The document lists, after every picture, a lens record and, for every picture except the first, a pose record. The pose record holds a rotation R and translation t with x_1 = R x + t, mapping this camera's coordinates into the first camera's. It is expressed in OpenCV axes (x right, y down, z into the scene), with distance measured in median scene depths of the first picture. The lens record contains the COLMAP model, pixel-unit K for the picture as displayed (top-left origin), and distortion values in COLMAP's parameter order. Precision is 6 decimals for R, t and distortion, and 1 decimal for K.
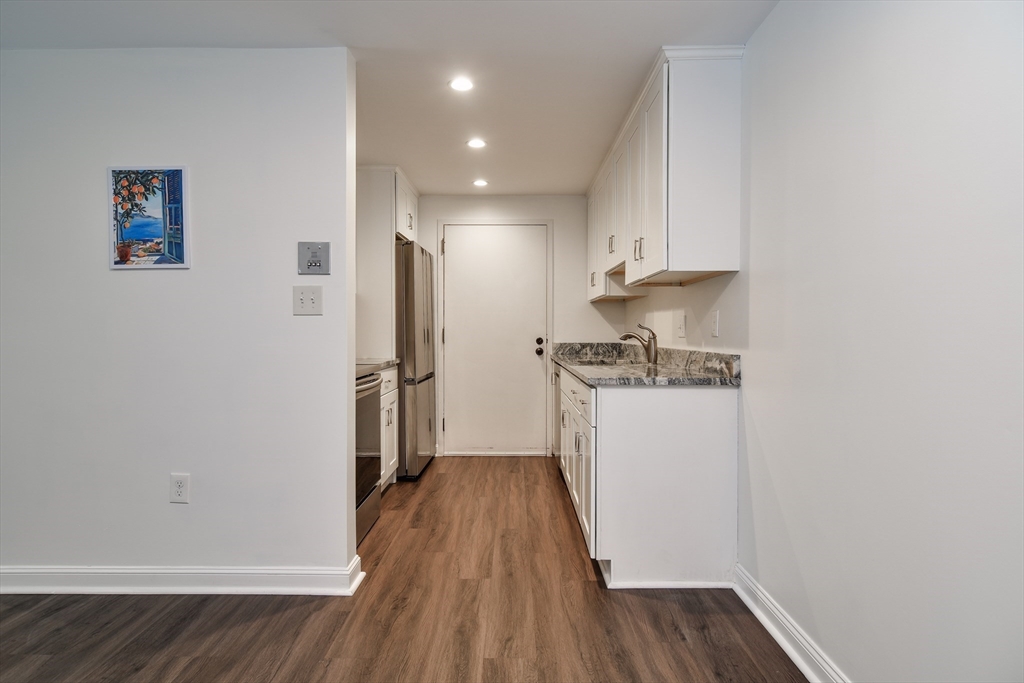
lens RADIAL K [[545.6, 0, 510.0], [0, 545.6, 336.6], [0, 0, 1]] dist [0.001356, -0.001674]
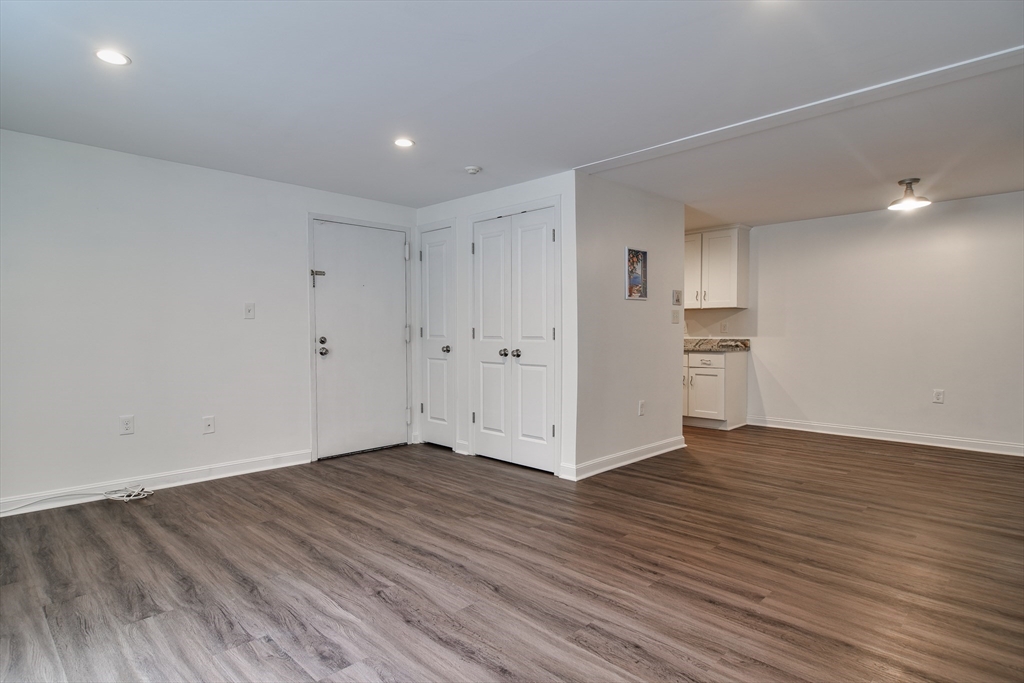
lens RADIAL K [[554.9, 0, 488.1], [0, 554.9, 350.3], [0, 0, 1]] dist [0.003059, -0.000492]
pose [[0.716229, -0.025840, 0.697387, -2.505296], [0.010983, 0.999608, 0.025759, 0.003566], [-0.697779, -0.010790, 0.716232, -0.082345]]
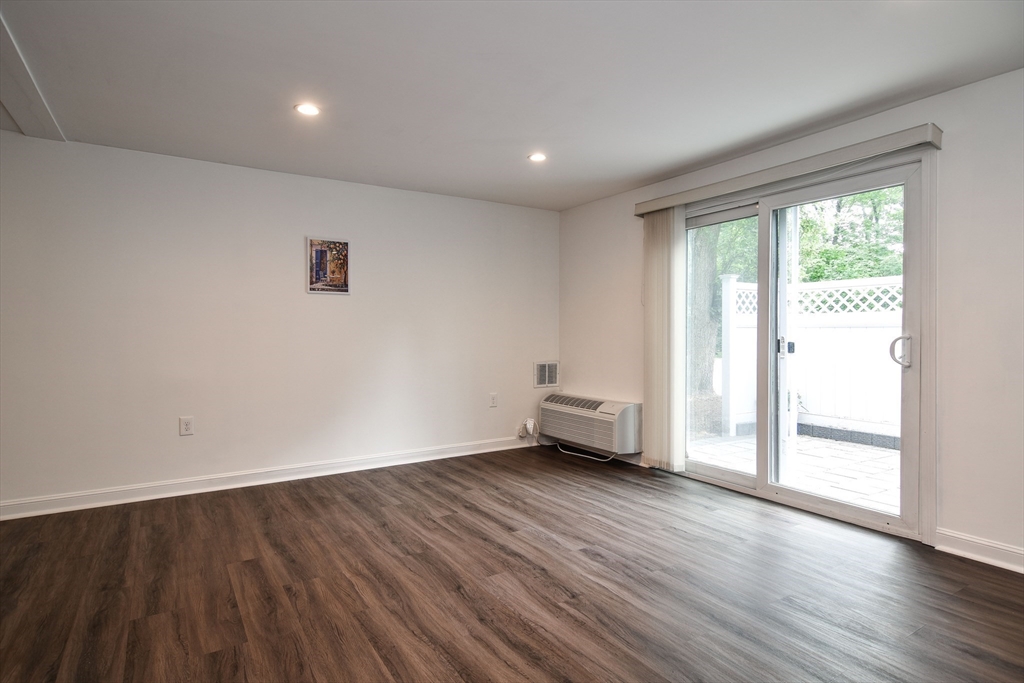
lens RADIAL K [[545.6, 0, 510.0], [0, 545.6, 336.6], [0, 0, 1]] dist [0.001356, -0.001674]
pose [[-0.832766, 0.004096, -0.553610, -1.262925], [-0.007335, 0.999803, 0.018430, -0.024123], [0.553577, 0.019409, -0.832572, 1.593017]]
